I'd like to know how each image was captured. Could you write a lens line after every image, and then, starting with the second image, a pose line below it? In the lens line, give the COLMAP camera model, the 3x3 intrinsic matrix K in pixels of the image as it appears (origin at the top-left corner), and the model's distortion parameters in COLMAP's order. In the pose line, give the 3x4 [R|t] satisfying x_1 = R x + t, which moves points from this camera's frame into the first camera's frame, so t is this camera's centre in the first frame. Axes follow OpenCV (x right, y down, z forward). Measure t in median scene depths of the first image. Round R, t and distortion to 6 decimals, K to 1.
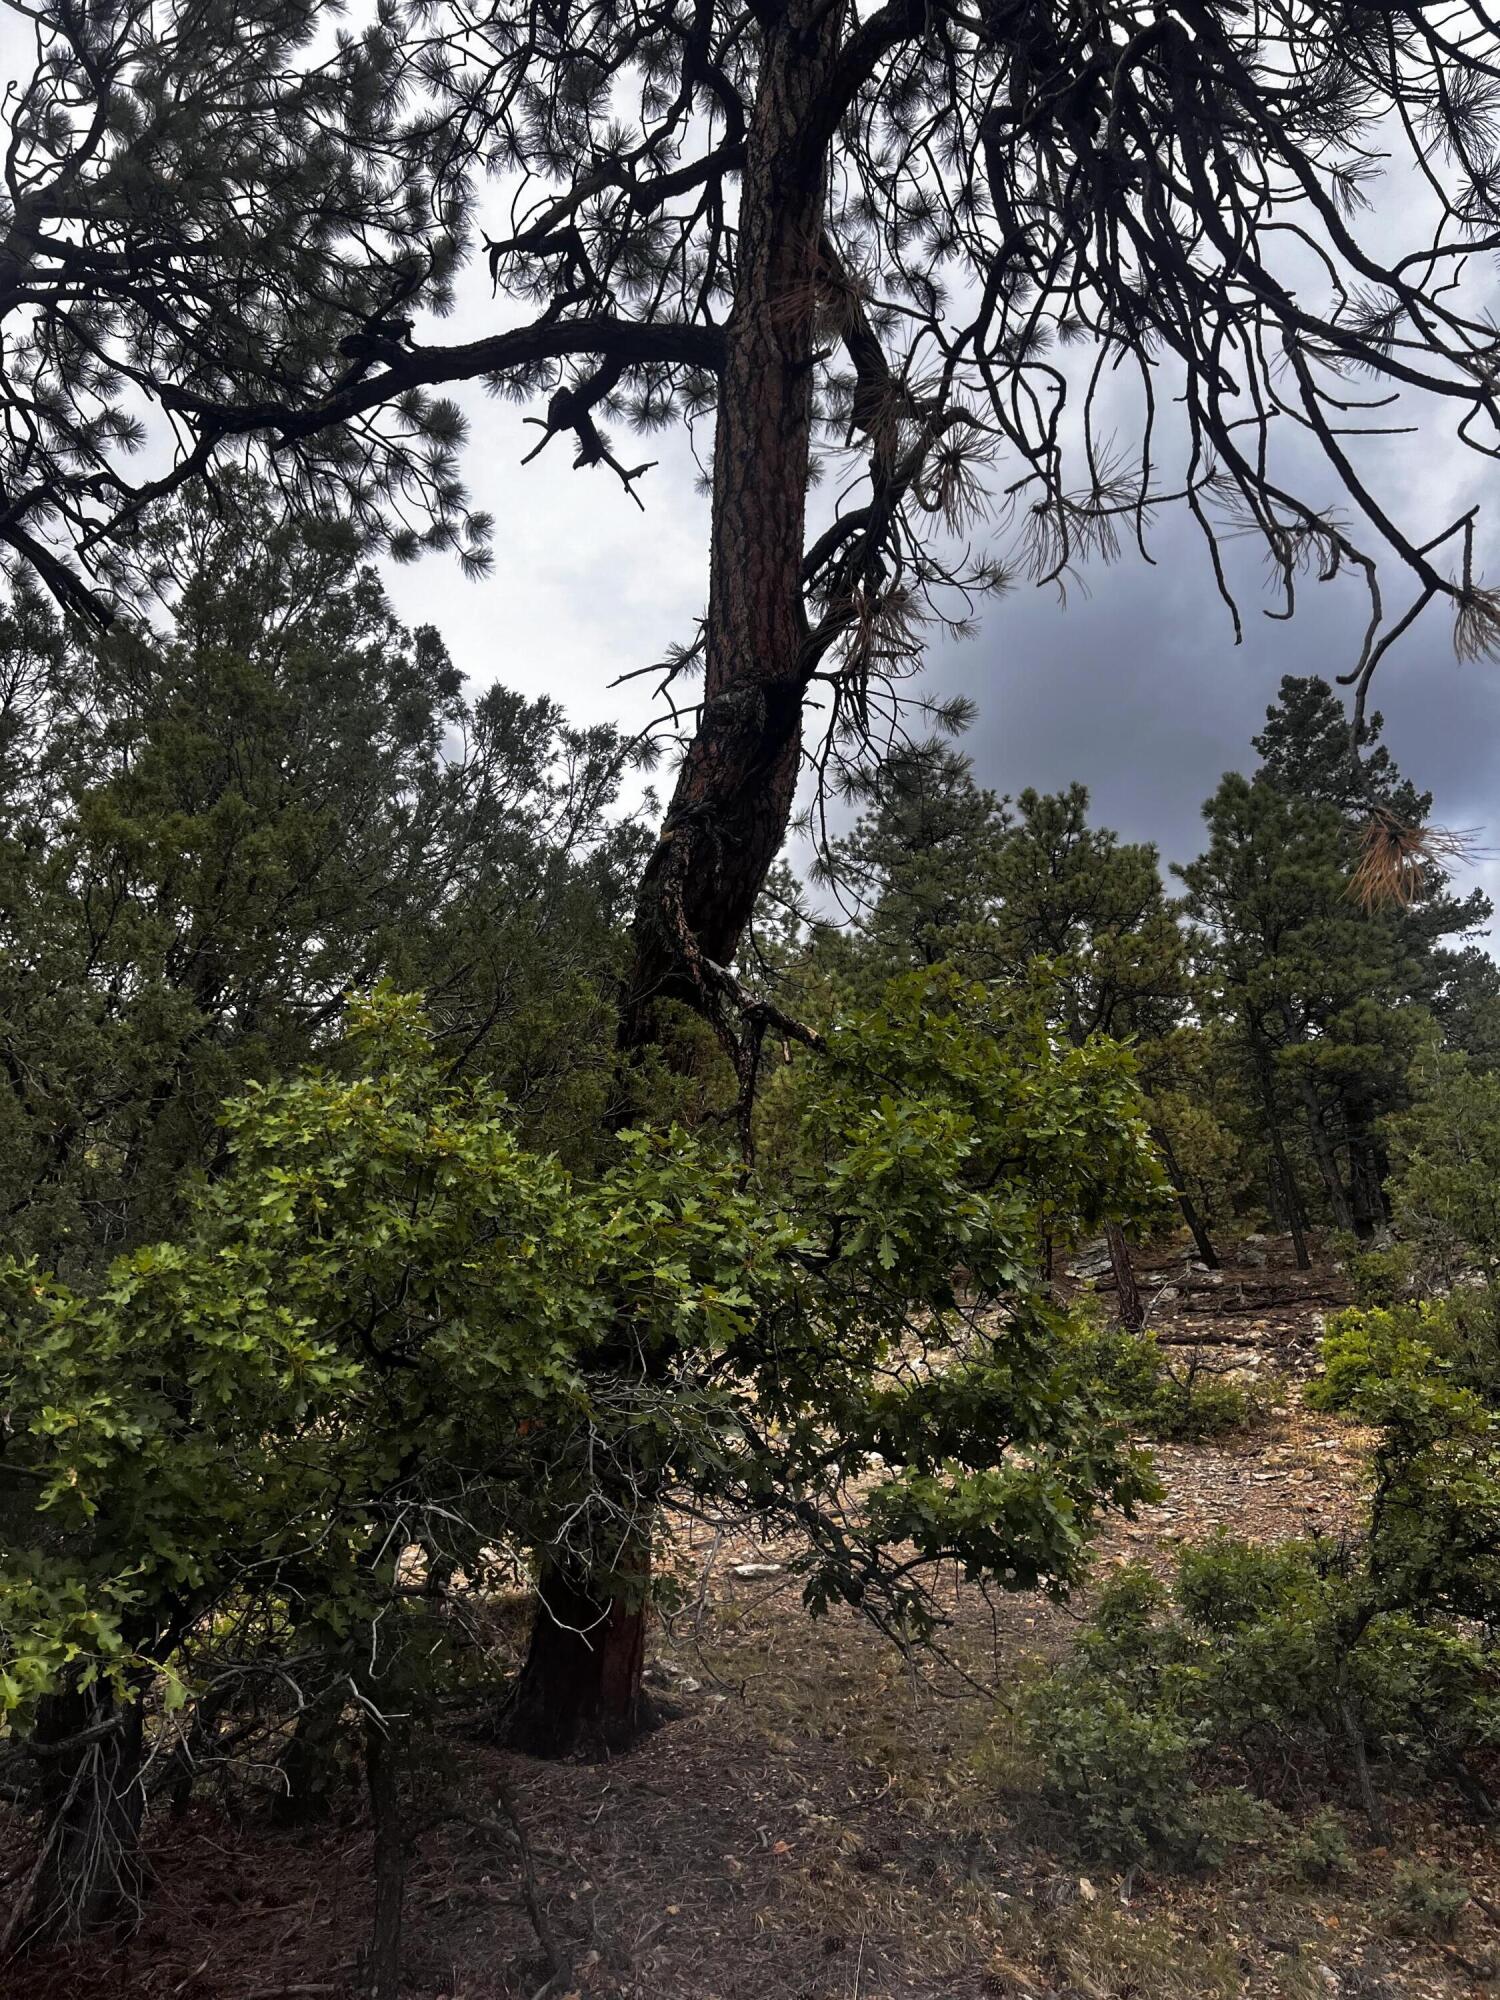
lens RADIAL K [[1505.5, 0, 750.0], [0, 1505.5, 1000.0], [0, 0, 1]] dist [0.005140, -0.005441]
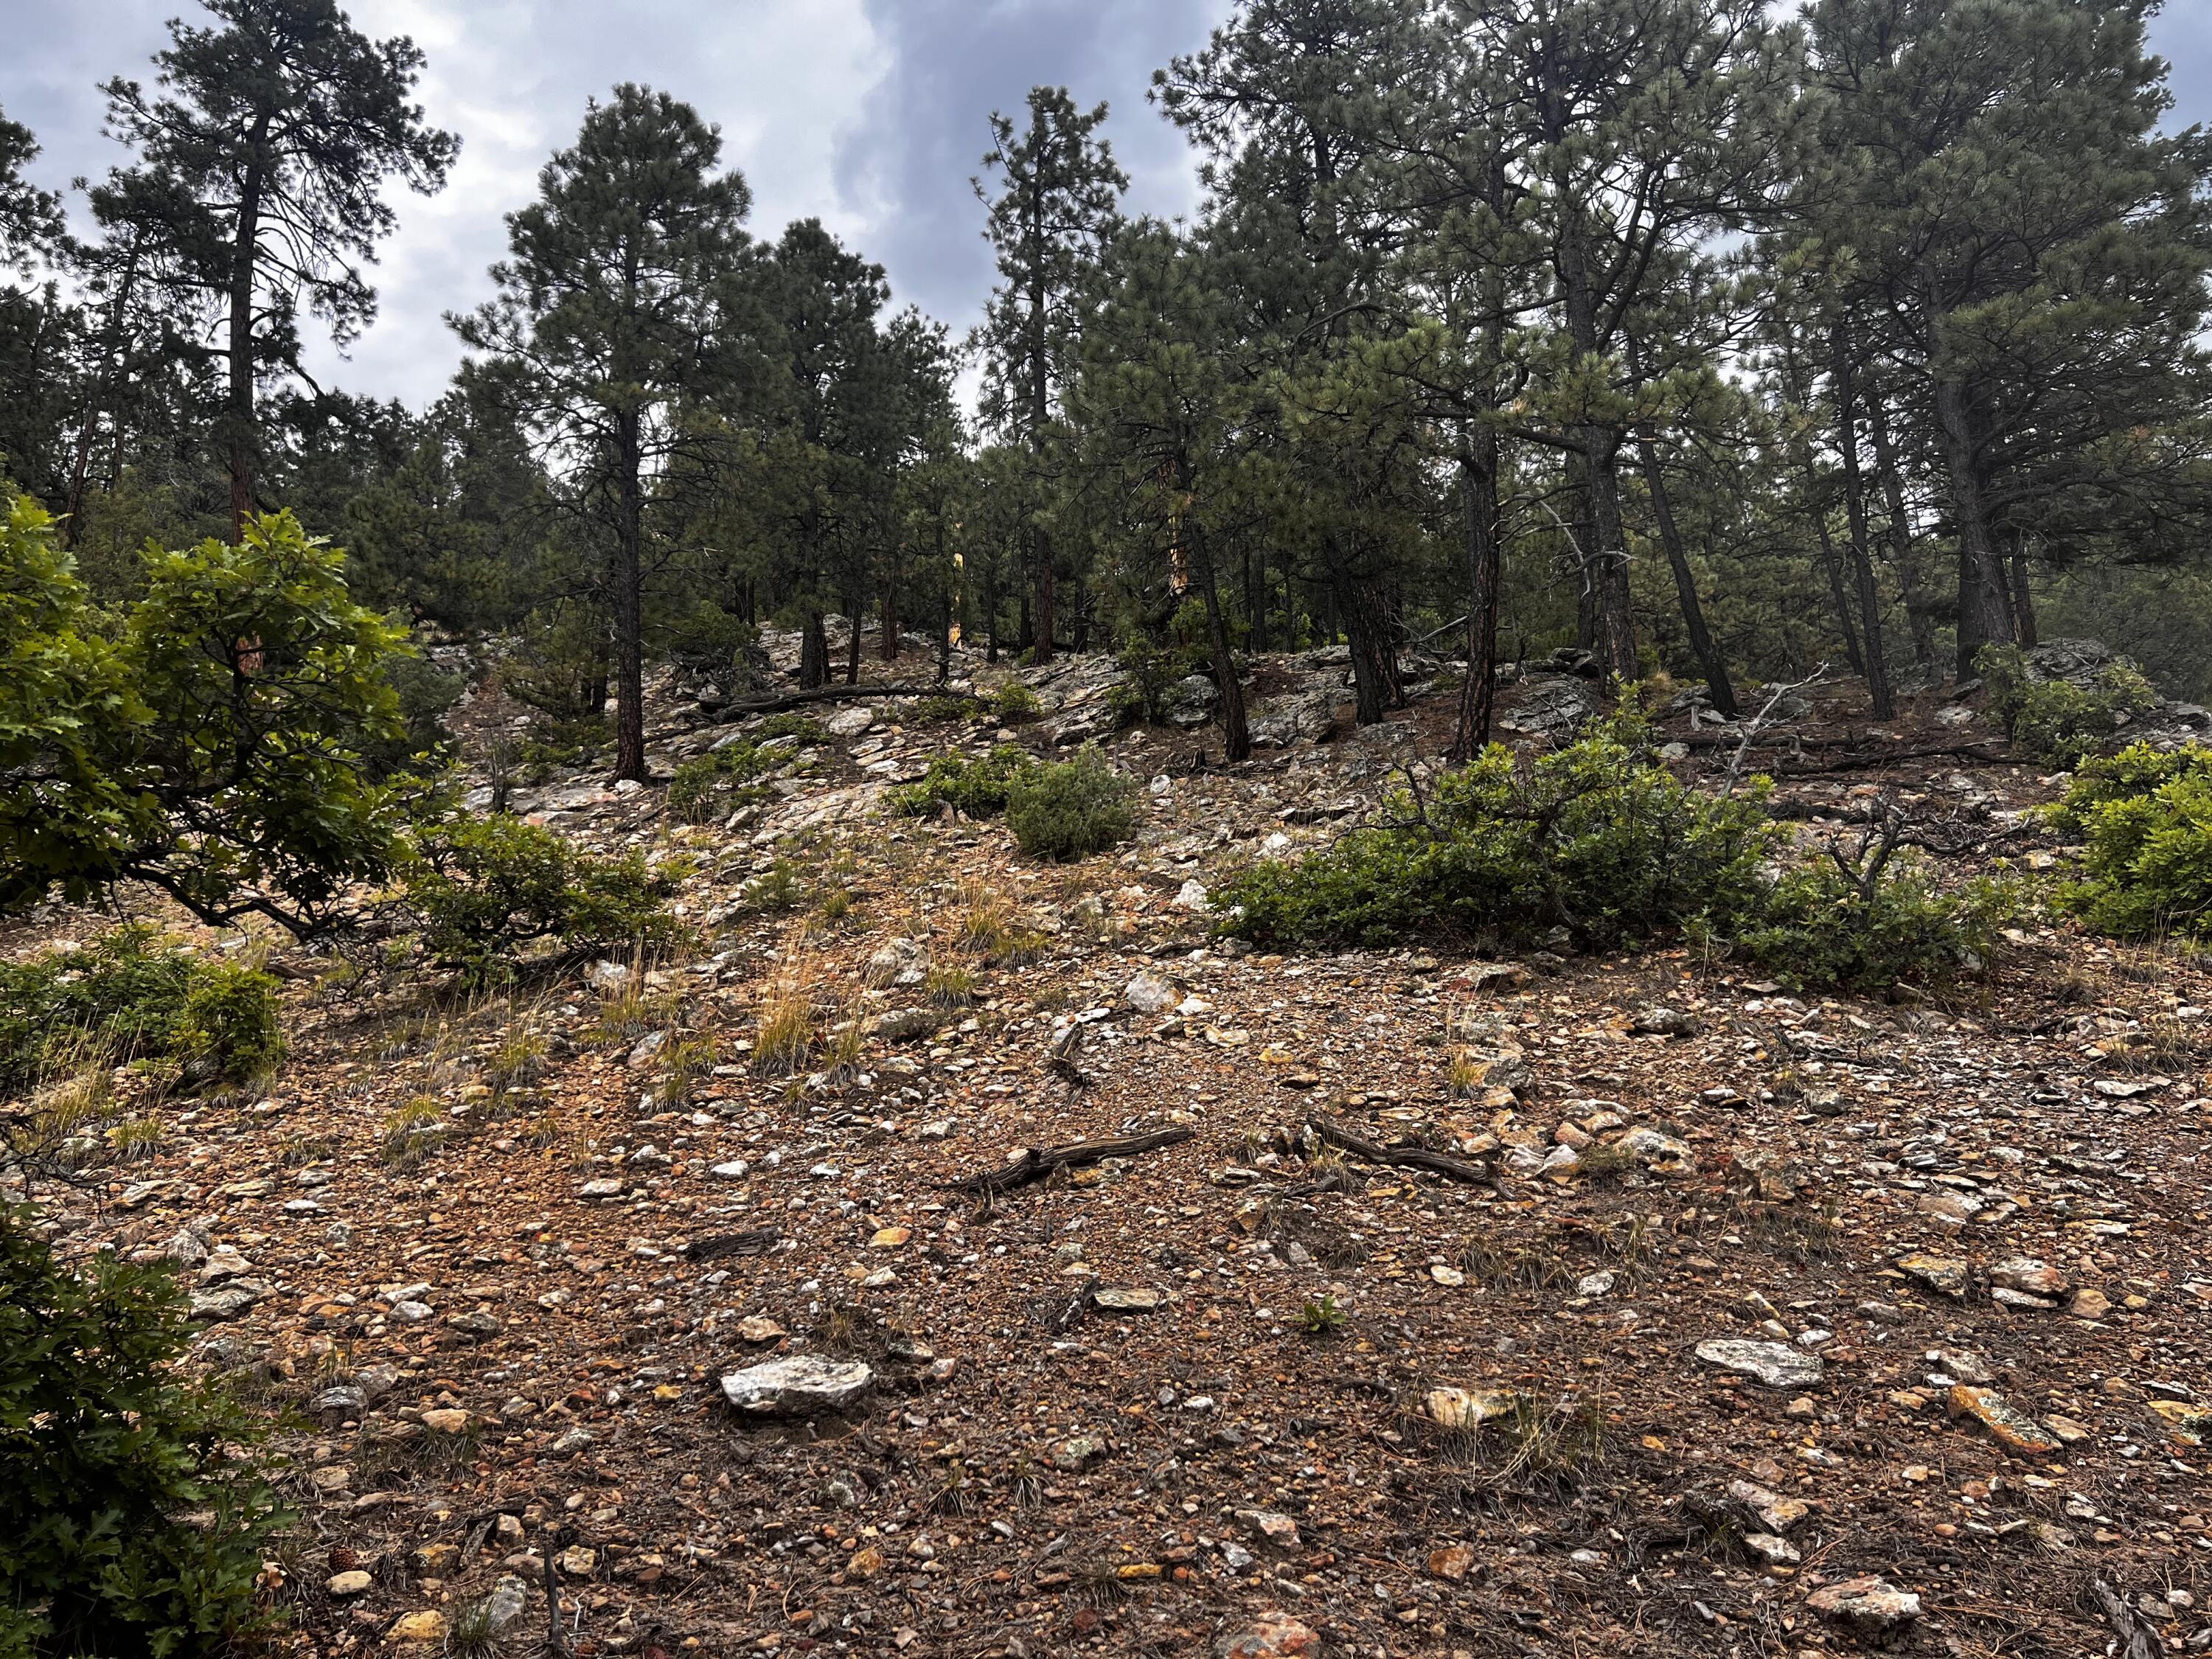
lens RADIAL K [[1628.3, 0, 1104.3], [0, 1628.3, 836.3], [0, 0, 1]] dist [0.061778, -0.073513]
pose [[0.999613, 0.022158, 0.016818, 0.020924], [-0.025245, 0.976530, 0.213895, 0.066935], [-0.011684, -0.214237, 0.976712, 0.243242]]
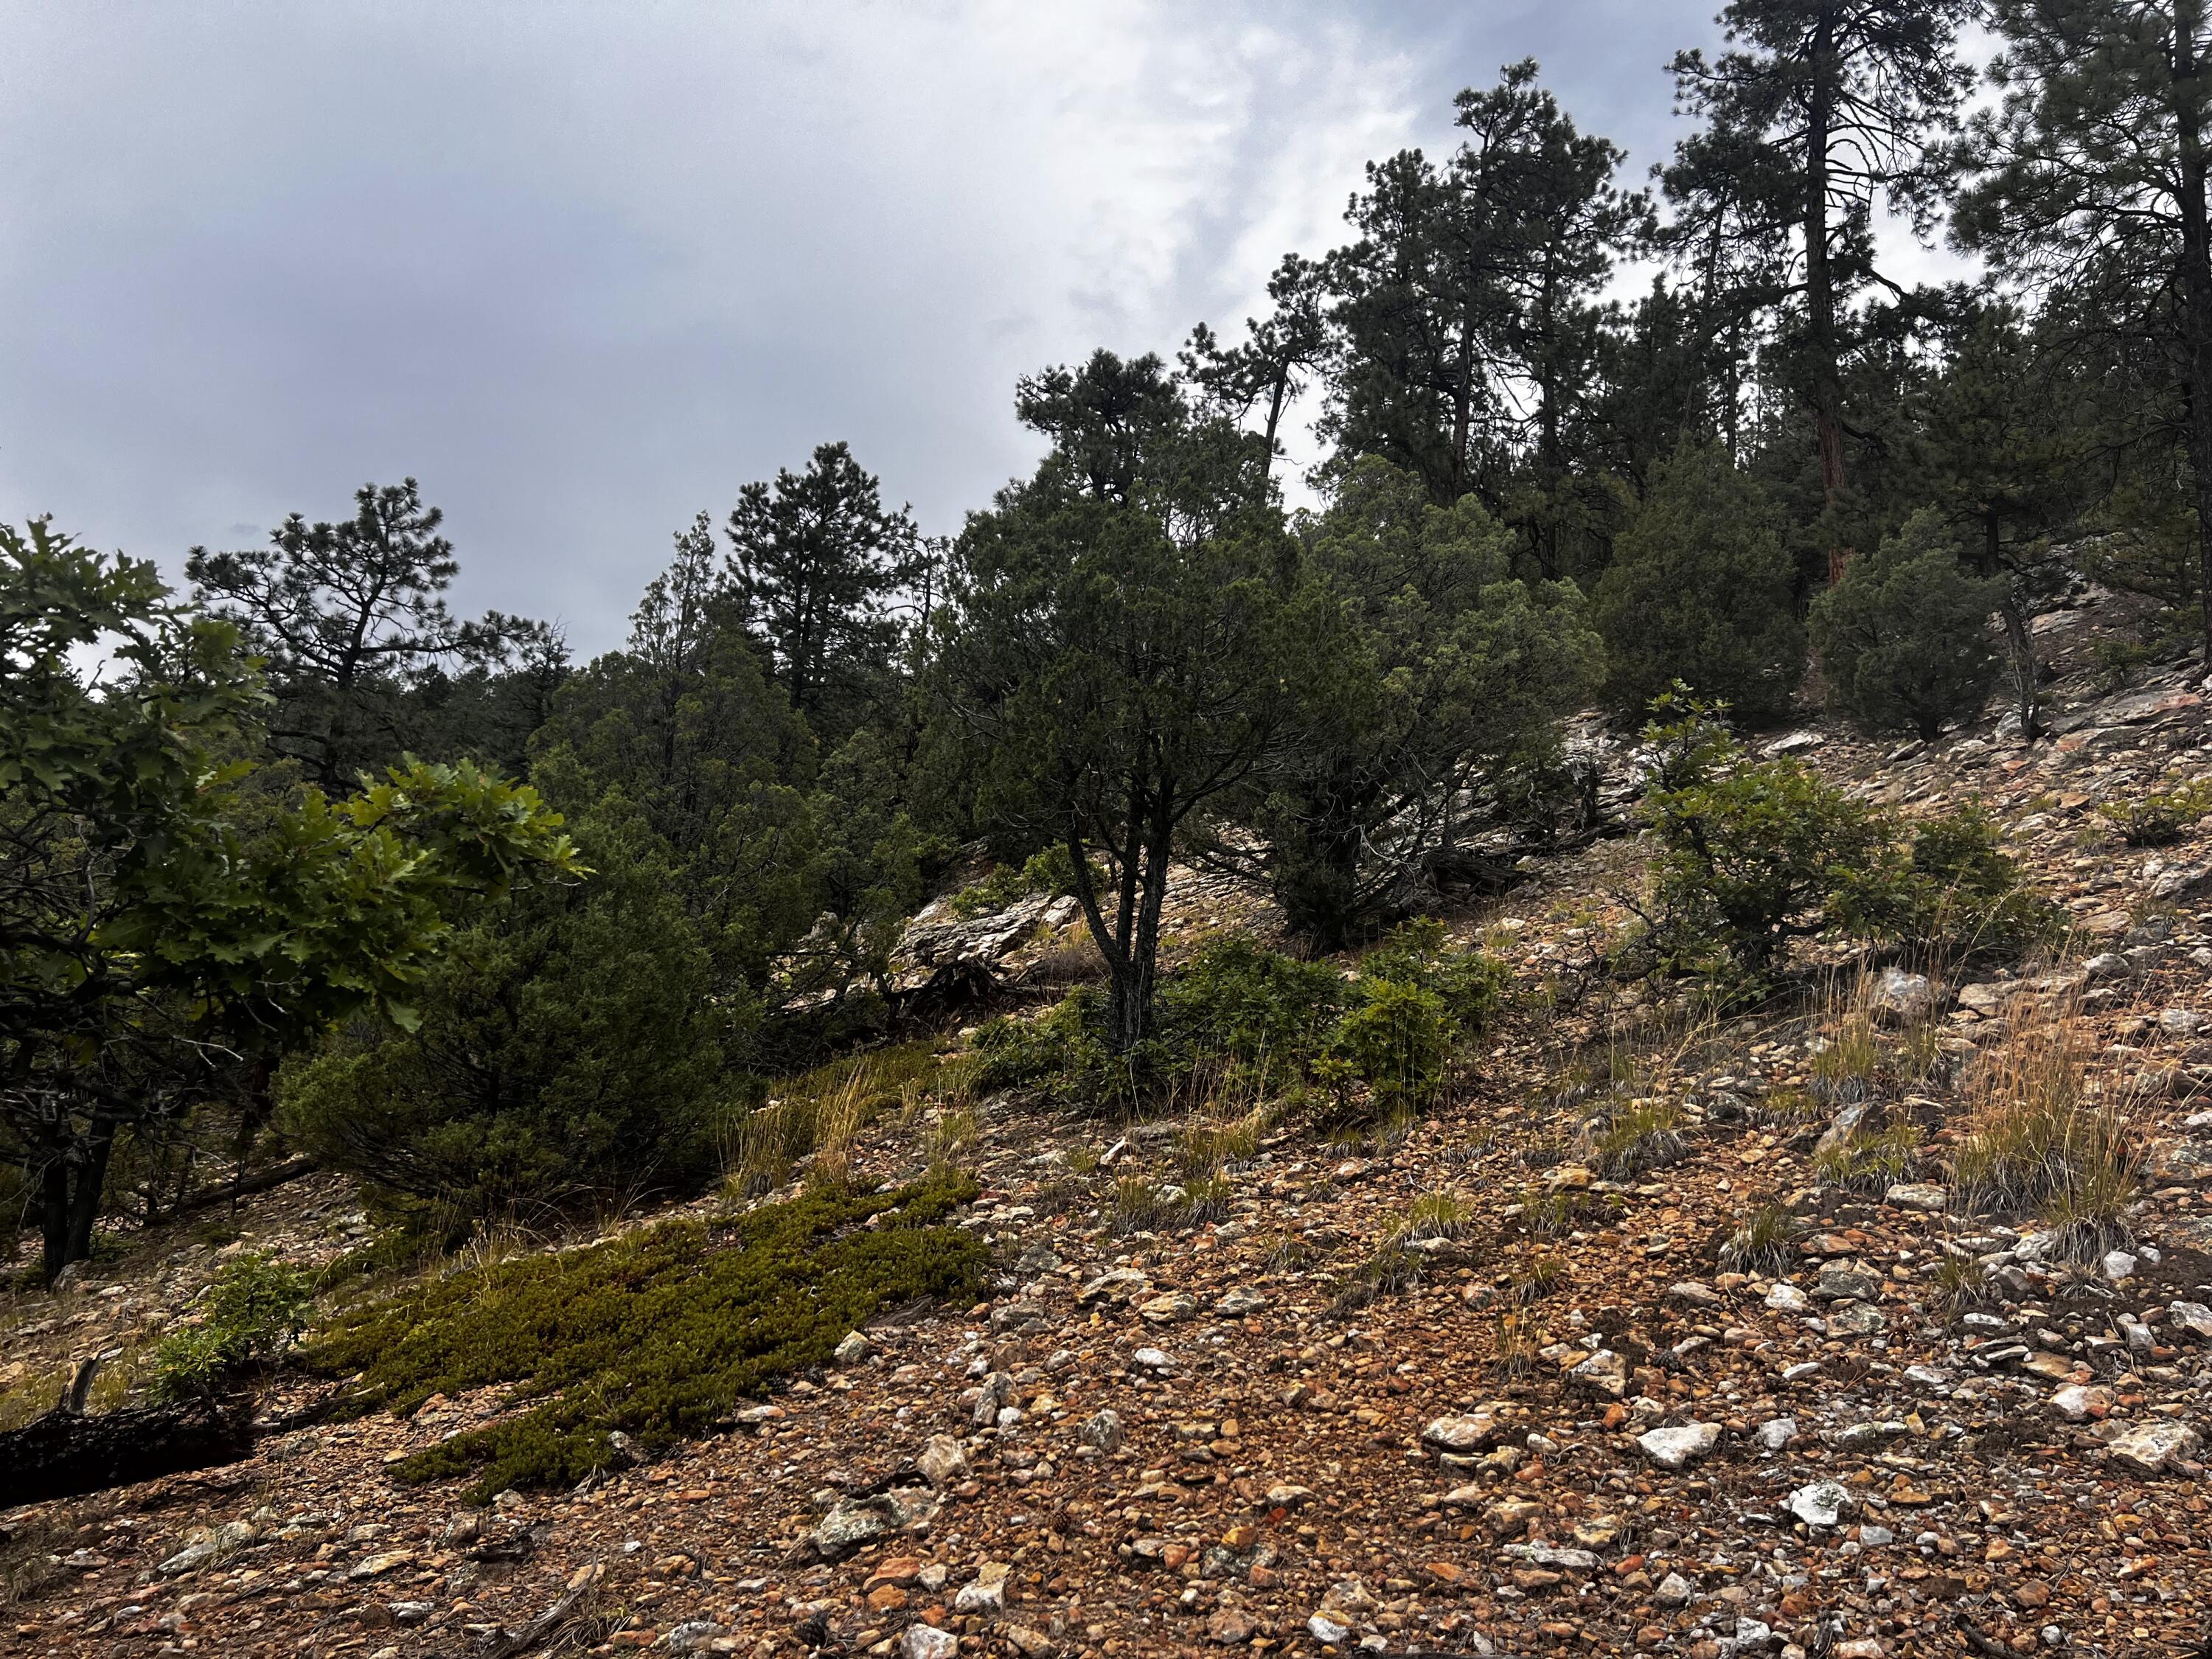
lens RADIAL K [[1628.3, 0, 1104.3], [0, 1628.3, 836.3], [0, 0, 1]] dist [0.061778, -0.073513]
pose [[0.580871, -0.031196, -0.813397, 0.024675], [0.245184, 0.959563, 0.138292, 0.070259], [0.776192, -0.279762, 0.565031, 0.259582]]
